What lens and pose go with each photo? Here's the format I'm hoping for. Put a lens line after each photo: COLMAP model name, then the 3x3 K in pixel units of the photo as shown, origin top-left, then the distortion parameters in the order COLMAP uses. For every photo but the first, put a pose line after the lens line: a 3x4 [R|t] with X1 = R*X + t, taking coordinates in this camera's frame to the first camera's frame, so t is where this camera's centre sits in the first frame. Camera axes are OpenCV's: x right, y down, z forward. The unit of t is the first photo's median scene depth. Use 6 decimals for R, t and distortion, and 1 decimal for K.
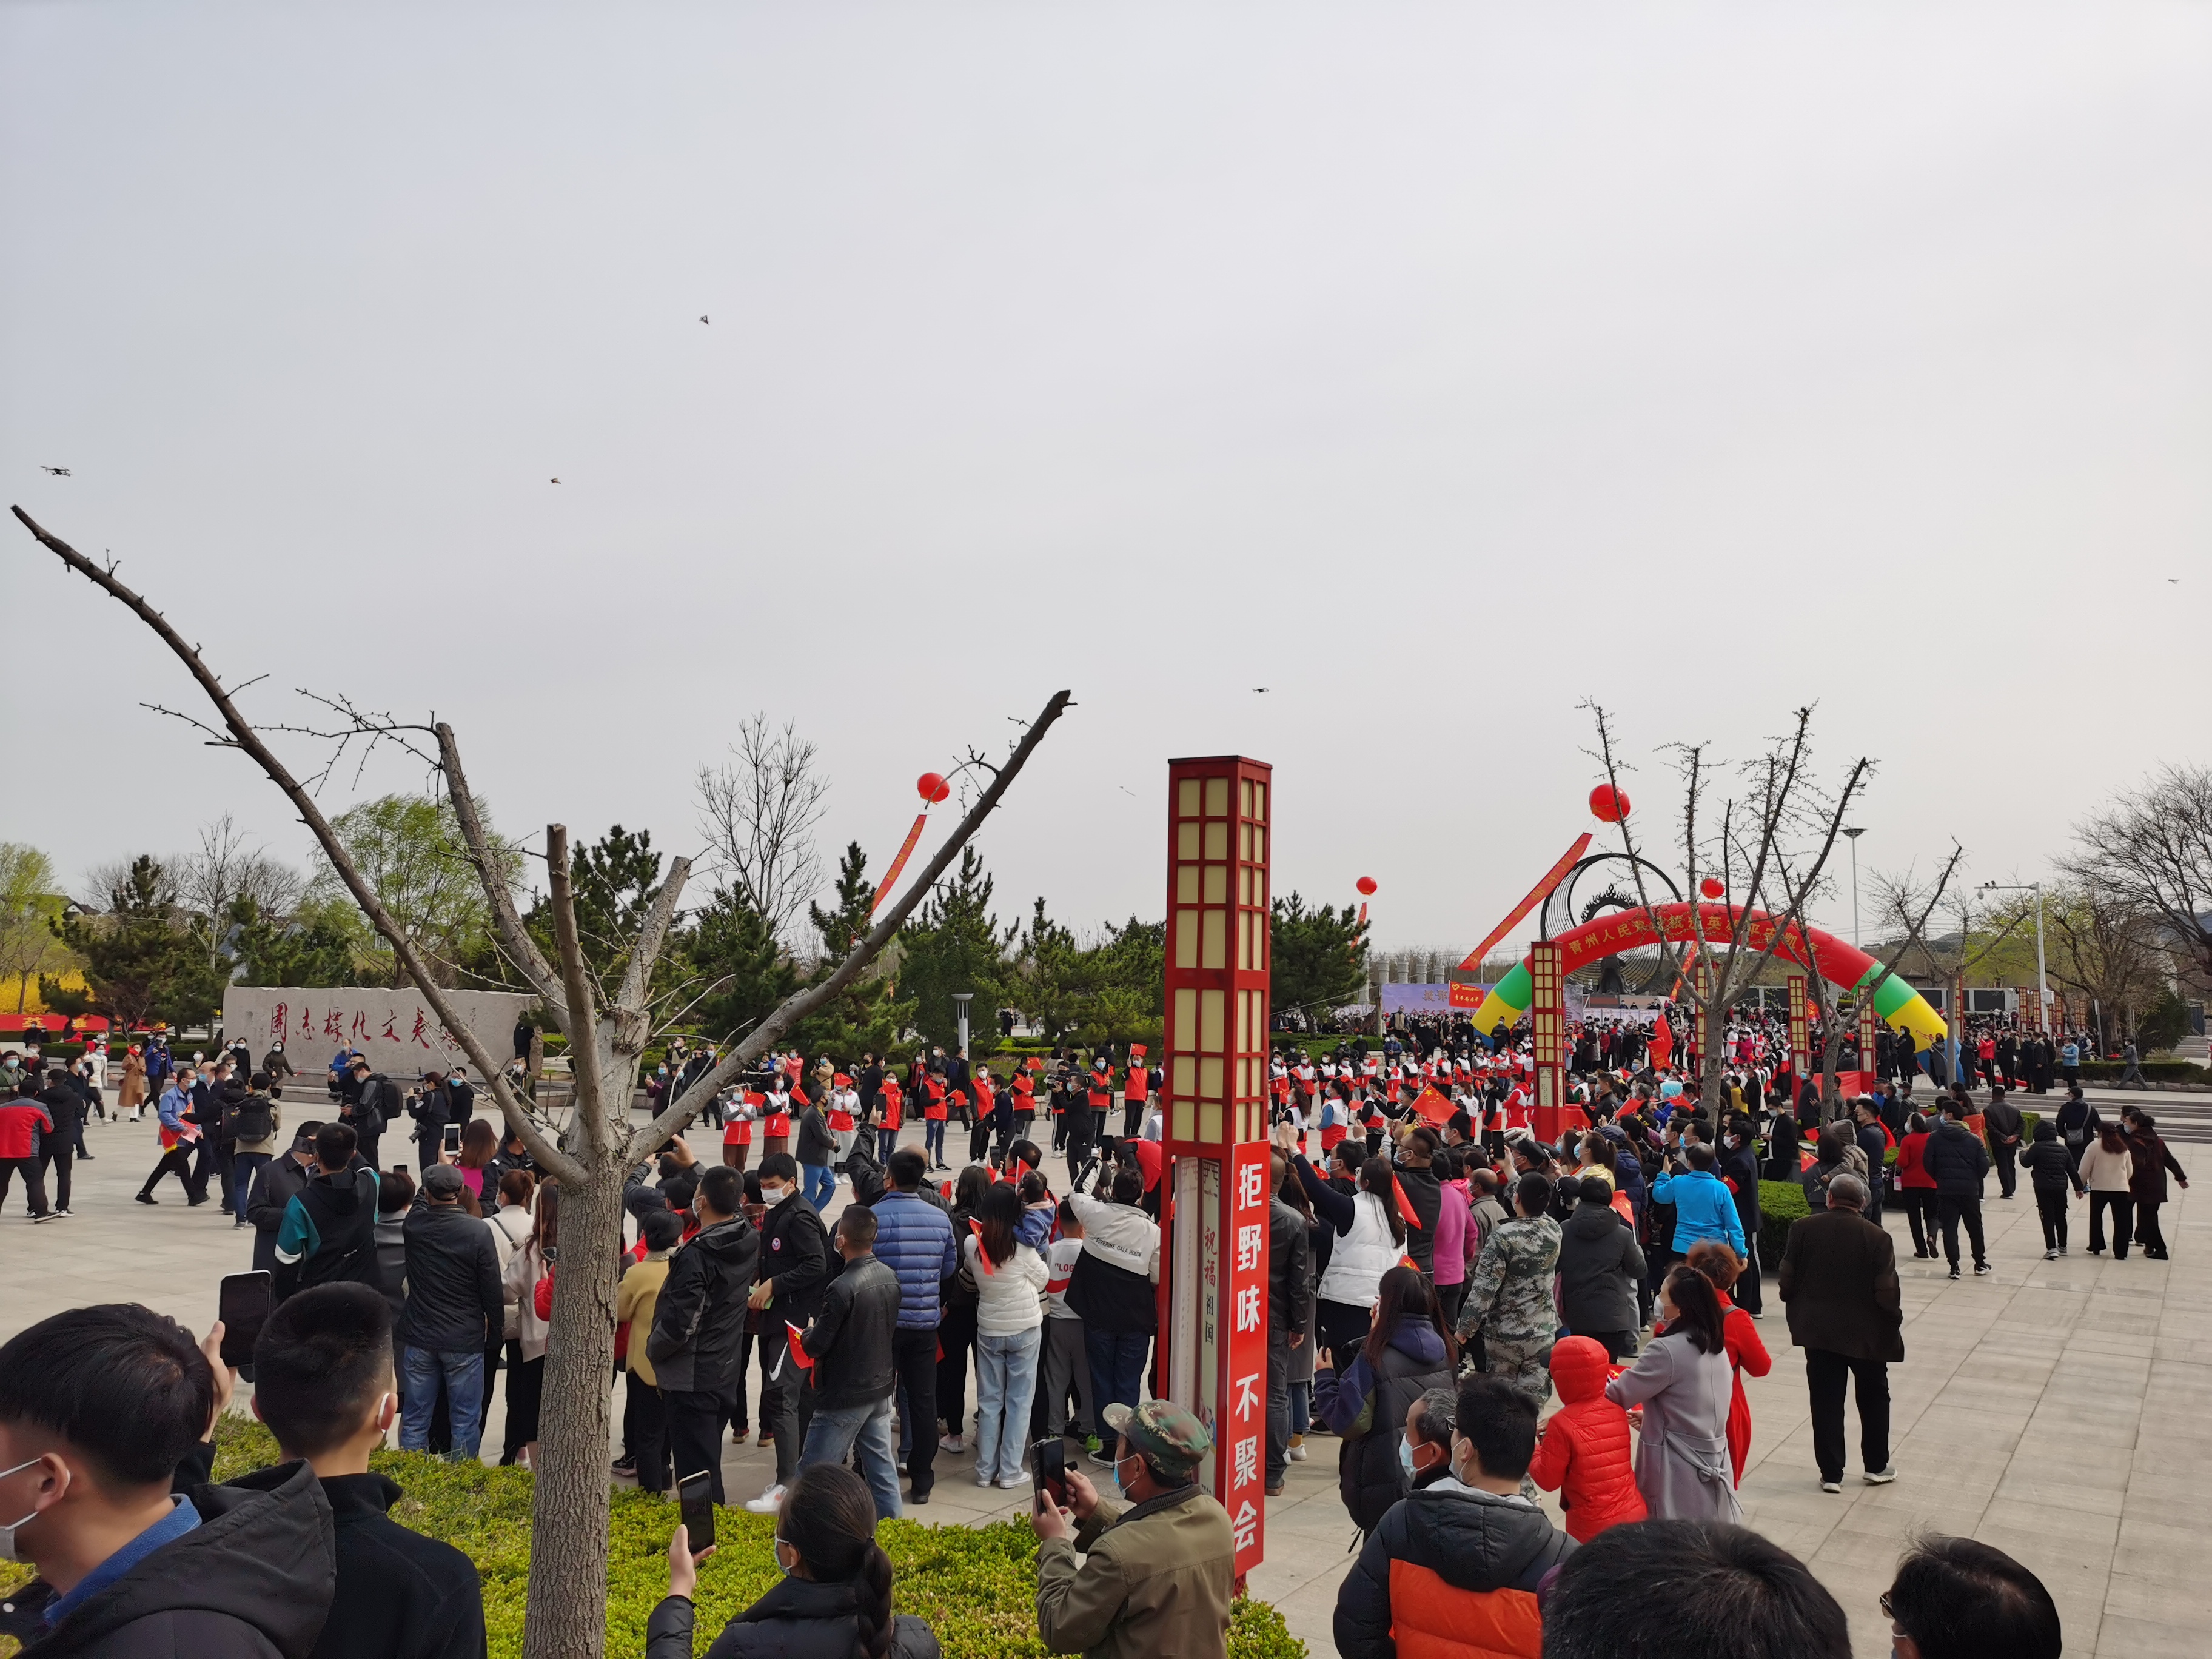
lens RADIAL K [[1695.0, 0, 1100.7], [0, 1695.0, 846.0], [0, 0, 1]] dist [0.068326, -0.065513]
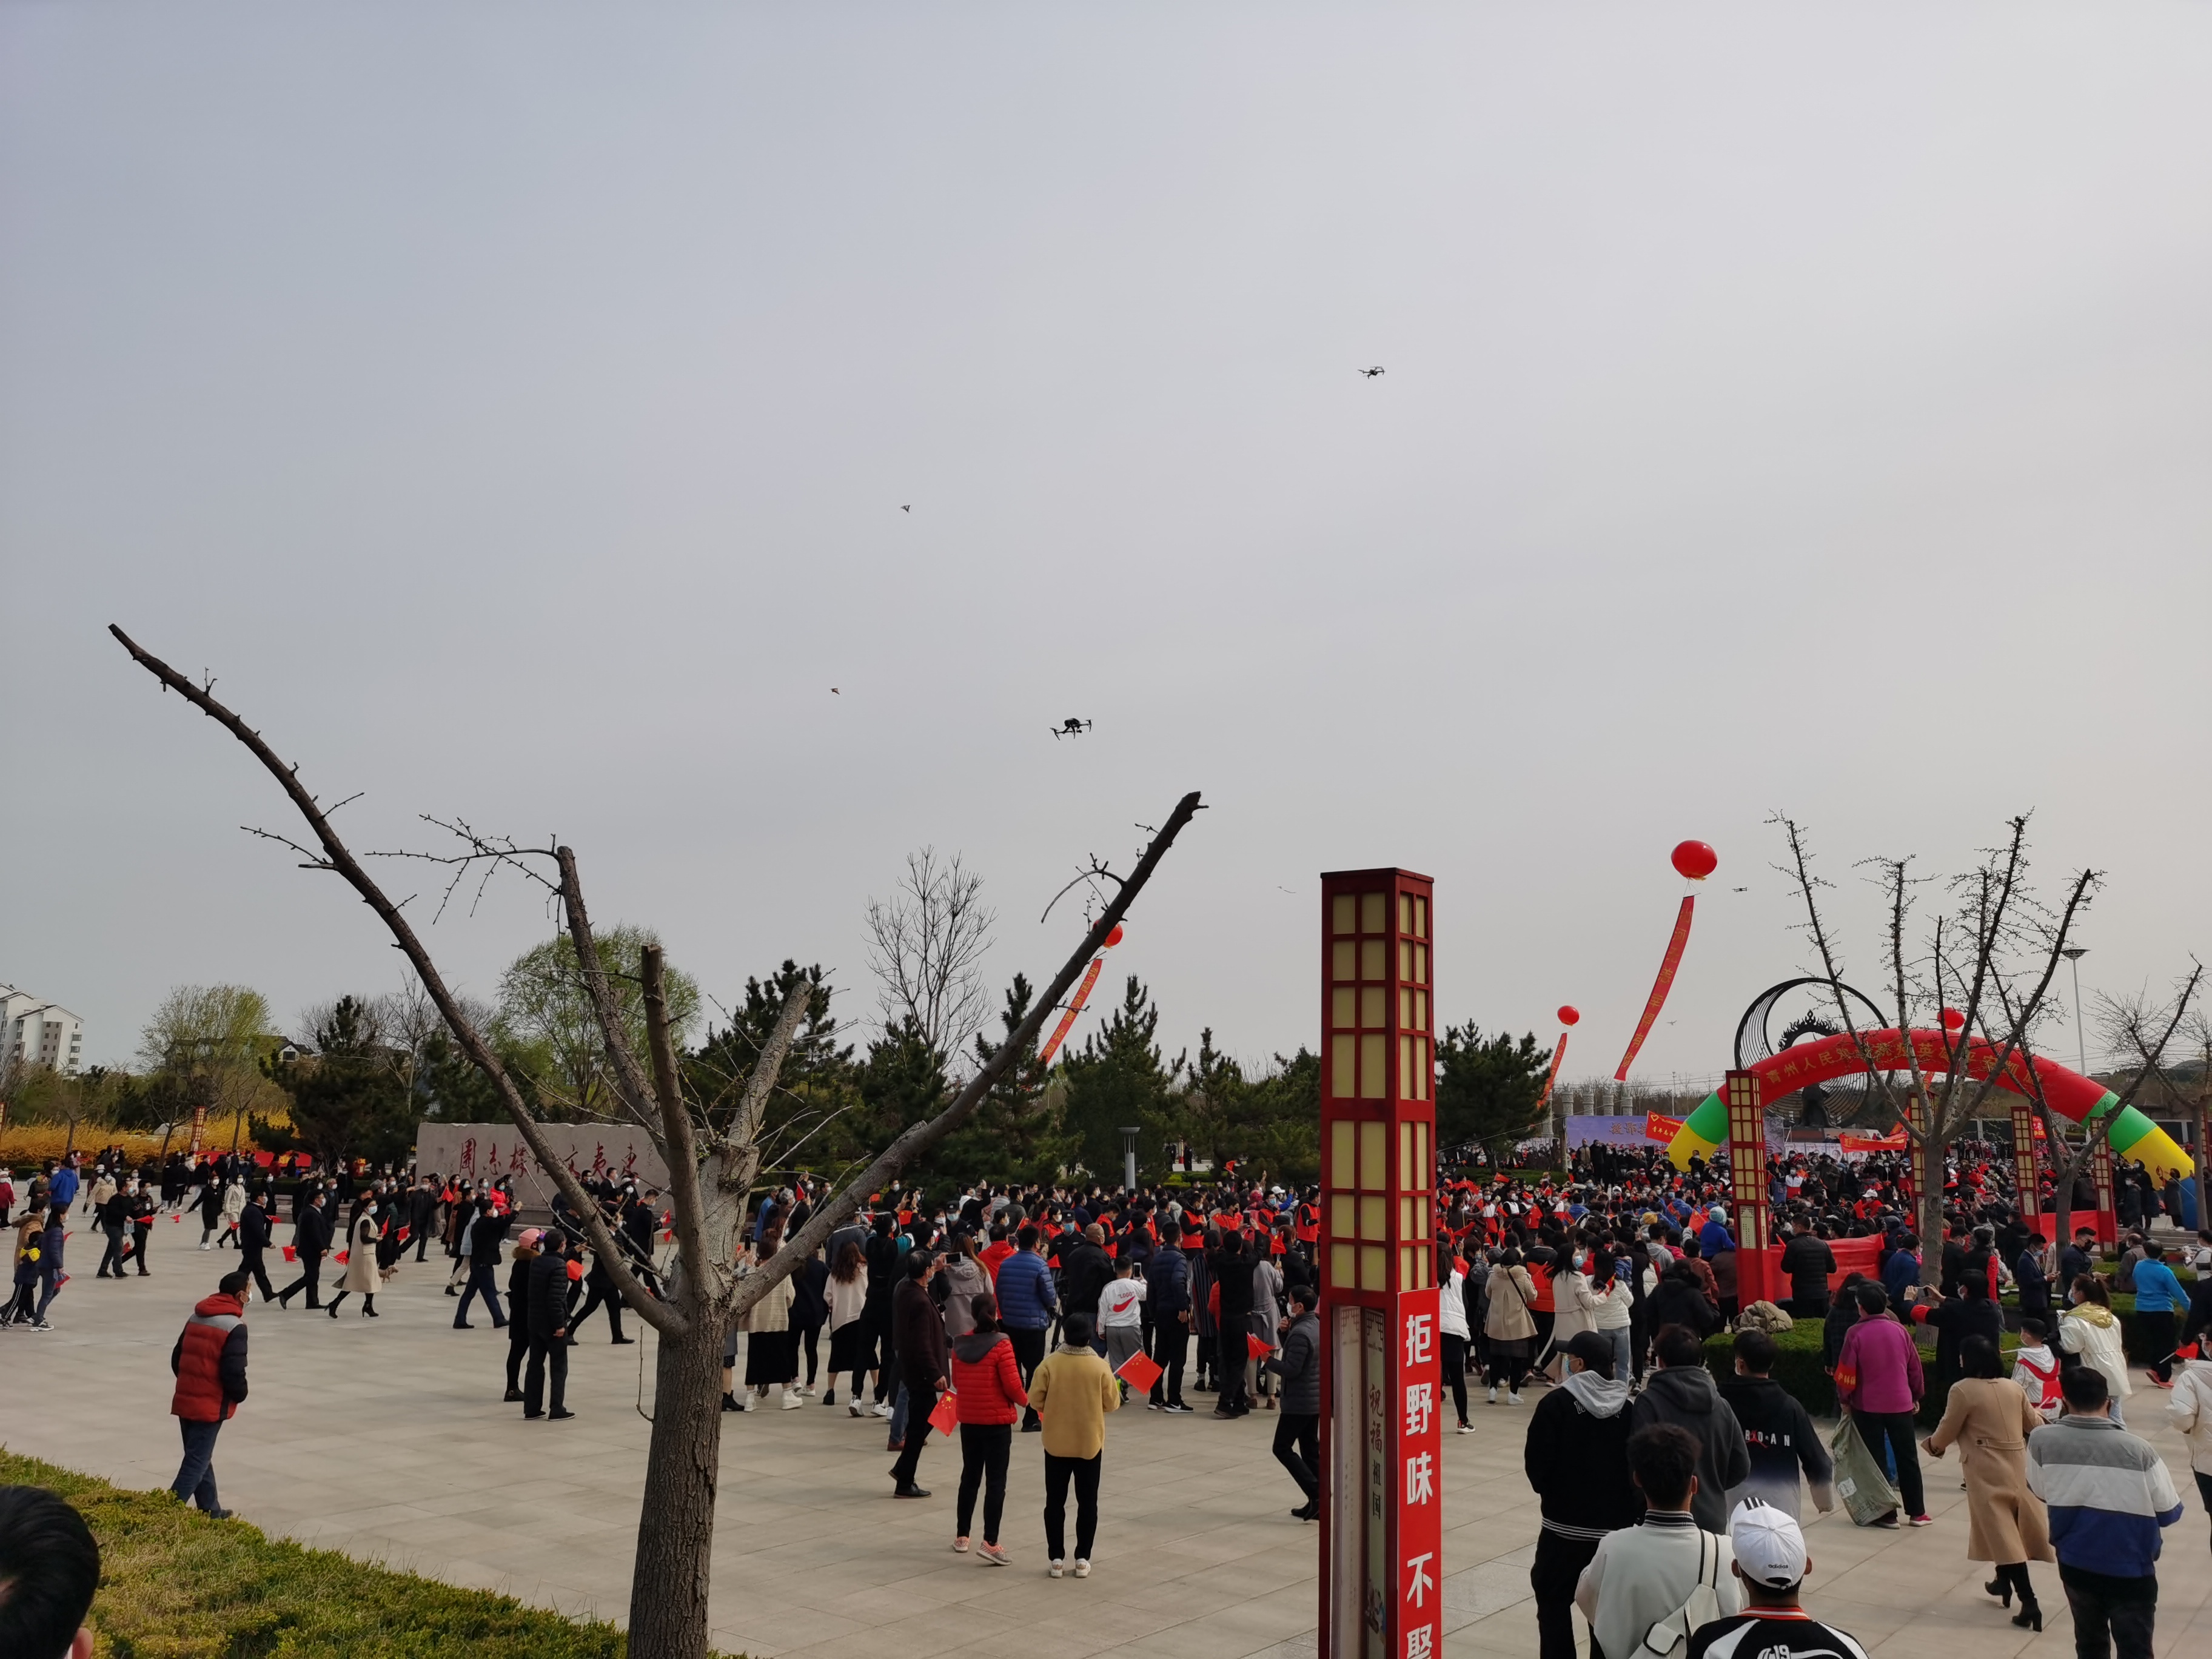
lens RADIAL K [[1695.0, 0, 1115.8], [0, 1695.0, 866.3], [0, 0, 1]] dist [0.068326, -0.065513]
pose [[0.995709, -0.016955, -0.090972, 0.002849], [0.010957, 0.997757, -0.066030, 0.001233], [0.091887, 0.064750, 0.993662, 0.012746]]
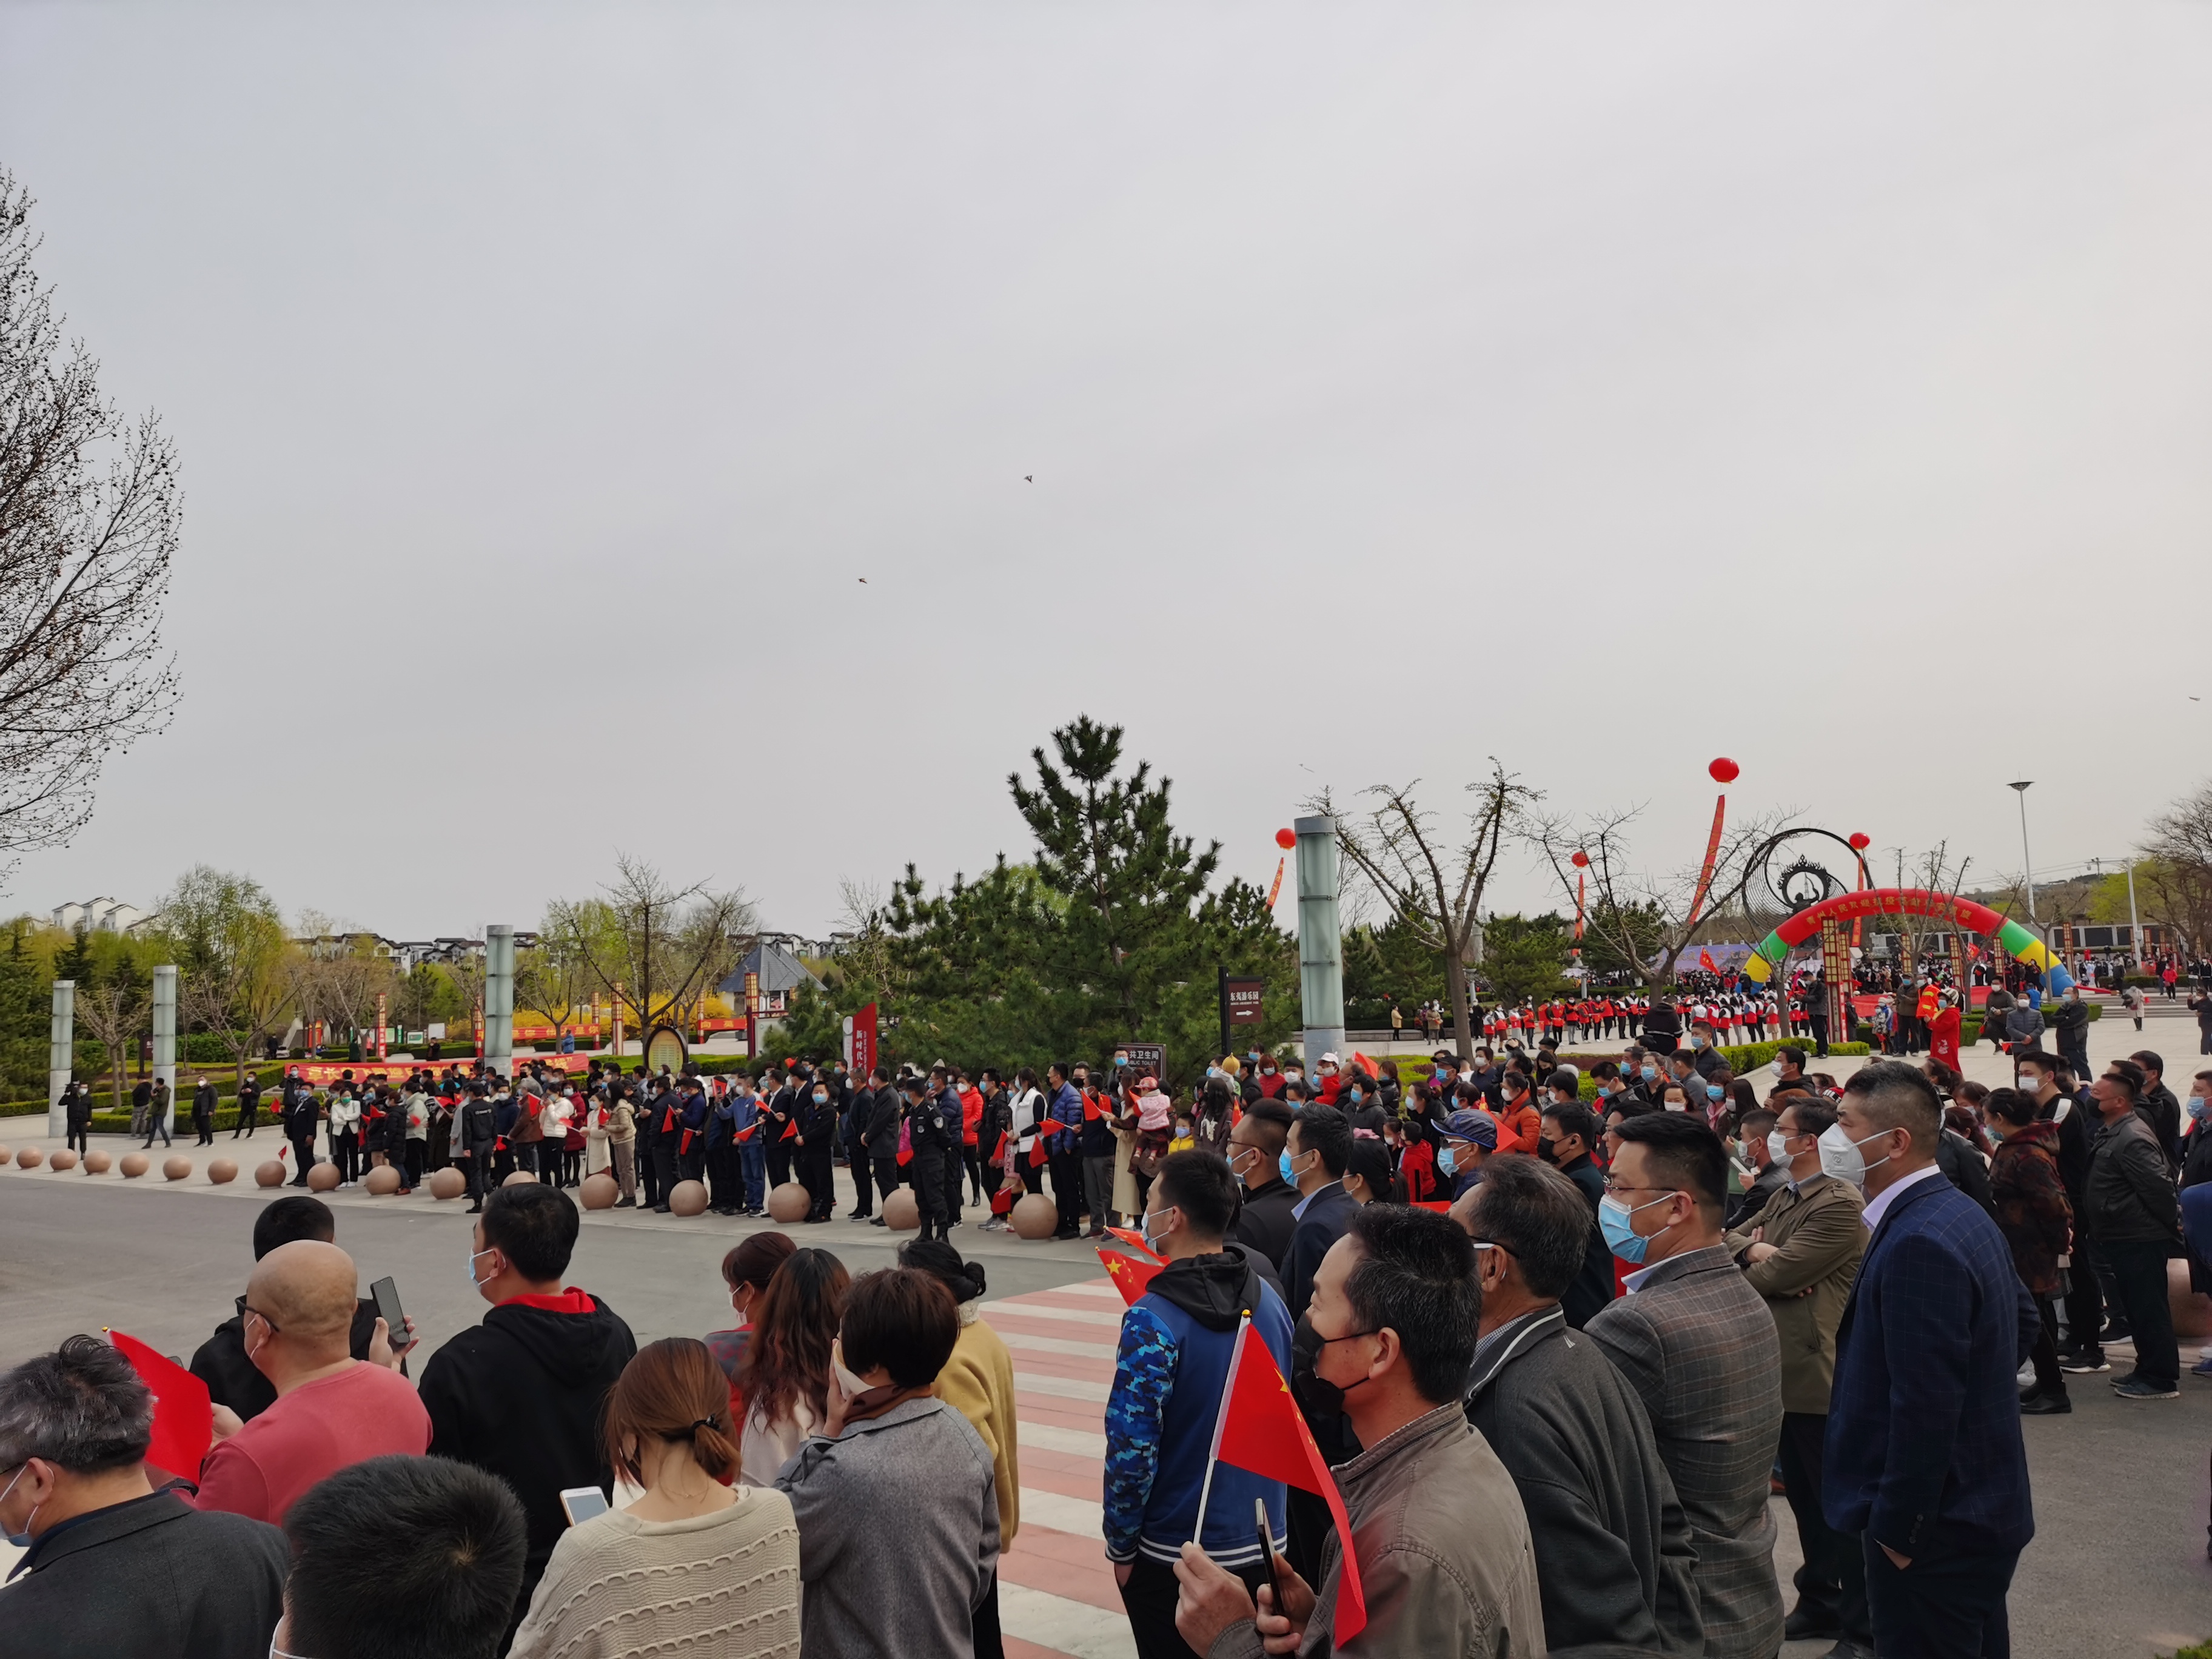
lens RADIAL K [[1695.0, 0, 1110.9], [0, 1695.0, 822.1], [0, 0, 1]] dist [0.068326, -0.065513]
pose [[0.995139, -0.059357, -0.078578, -0.246651], [0.058995, 0.998234, -0.006919, -0.061577], [0.078849, 0.002249, 0.996884, -0.653055]]
